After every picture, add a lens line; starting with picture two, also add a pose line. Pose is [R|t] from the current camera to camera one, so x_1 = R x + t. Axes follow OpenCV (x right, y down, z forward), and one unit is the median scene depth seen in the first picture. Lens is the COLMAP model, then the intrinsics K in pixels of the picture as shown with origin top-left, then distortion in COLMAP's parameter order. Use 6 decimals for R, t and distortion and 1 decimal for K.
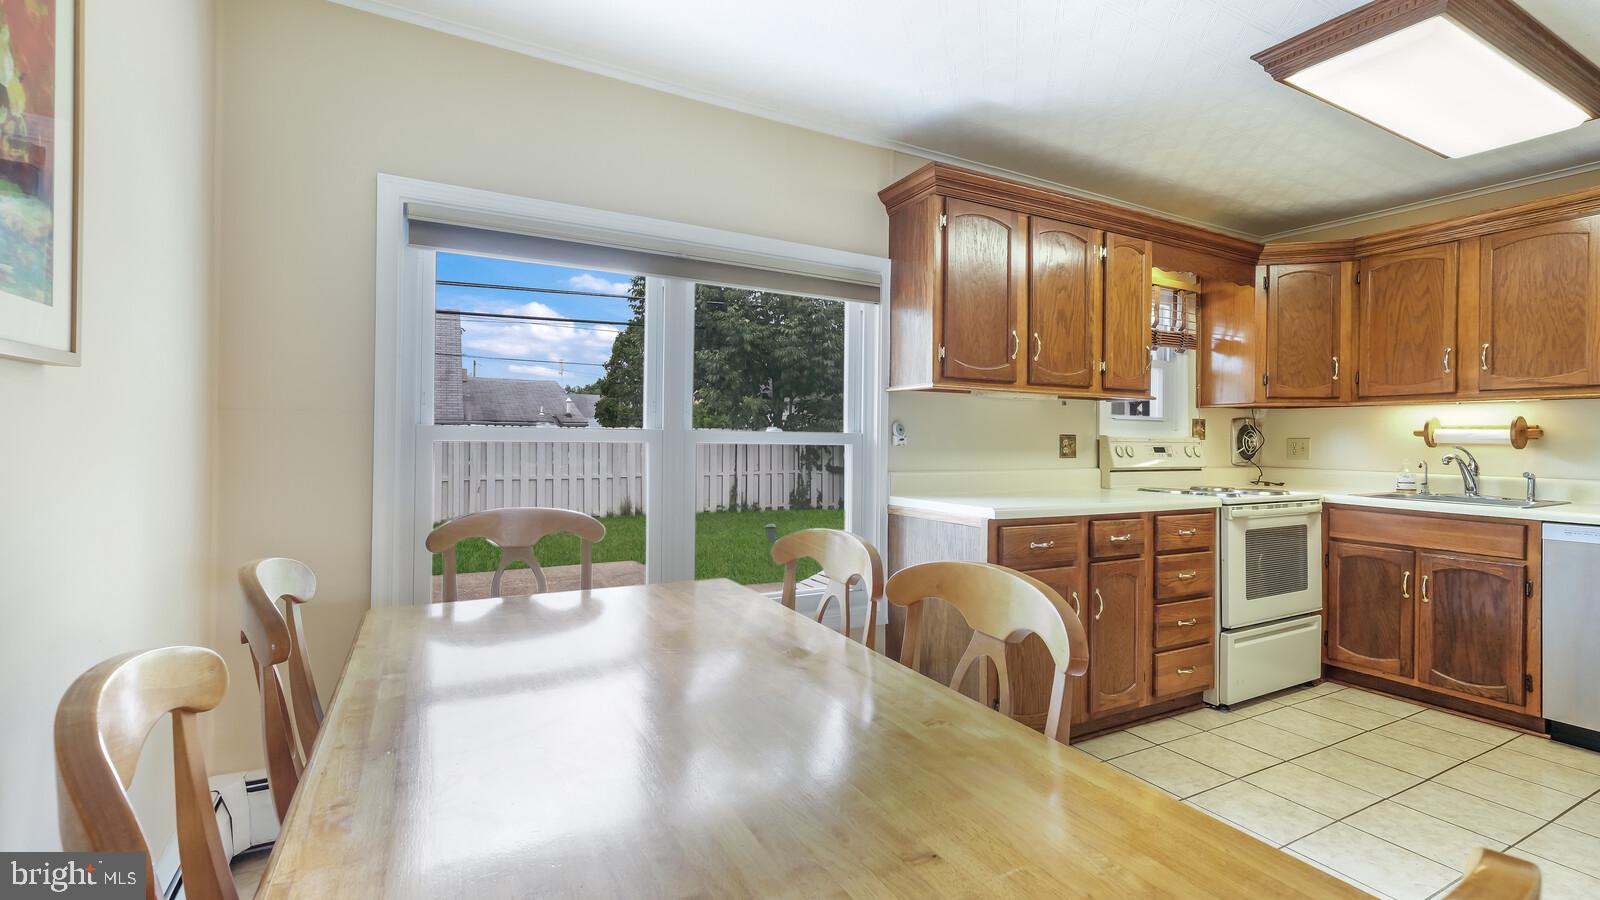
lens RADIAL K [[702.7, 0, 808.1], [0, 702.7, 437.7], [0, 0, 1]] dist [0.000507, 0.000515]
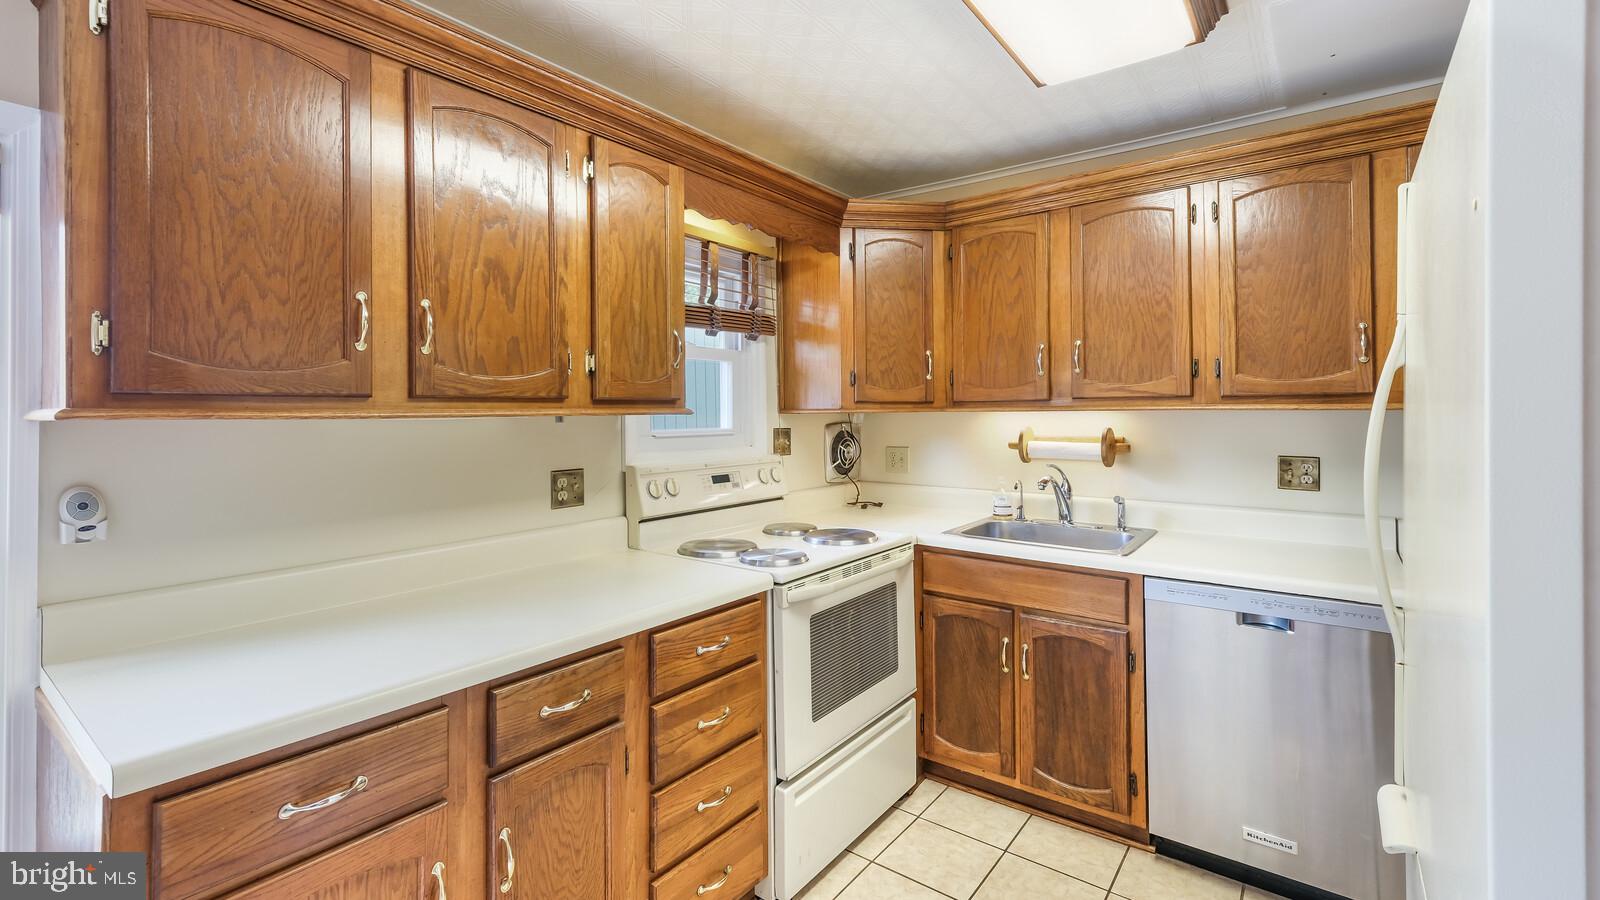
lens RADIAL K [[684.3, 0, 796.6], [0, 684.3, 402.6], [0, 0, 1]] dist [-0.000209, -0.000085]
pose [[0.914826, -0.012806, 0.403644, 0.334095], [0.015996, 0.999862, -0.004531, -0.060951], [-0.403530, 0.010602, 0.914905, 0.393530]]
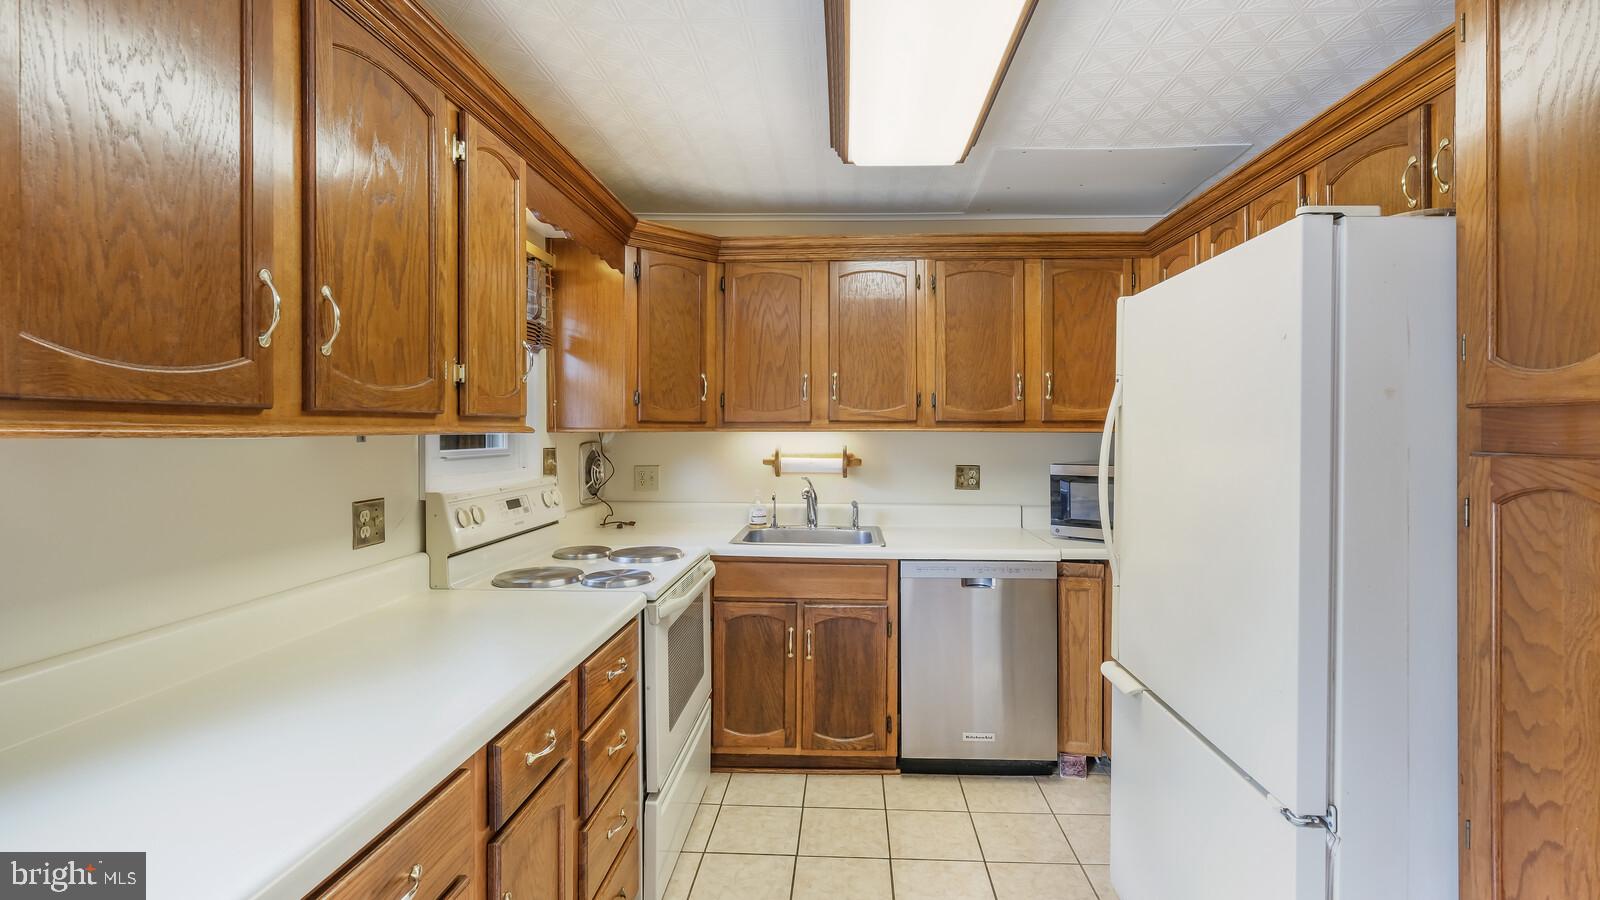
lens RADIAL K [[699.9, 0, 806.6], [0, 699.9, 426.9], [0, 0, 1]] dist [0.000993, -0.000089]
pose [[0.525013, -0.008078, 0.851056, 0.114842], [0.001308, 0.999961, 0.008684, -0.064680], [-0.851093, -0.003446, 0.525003, 0.501584]]
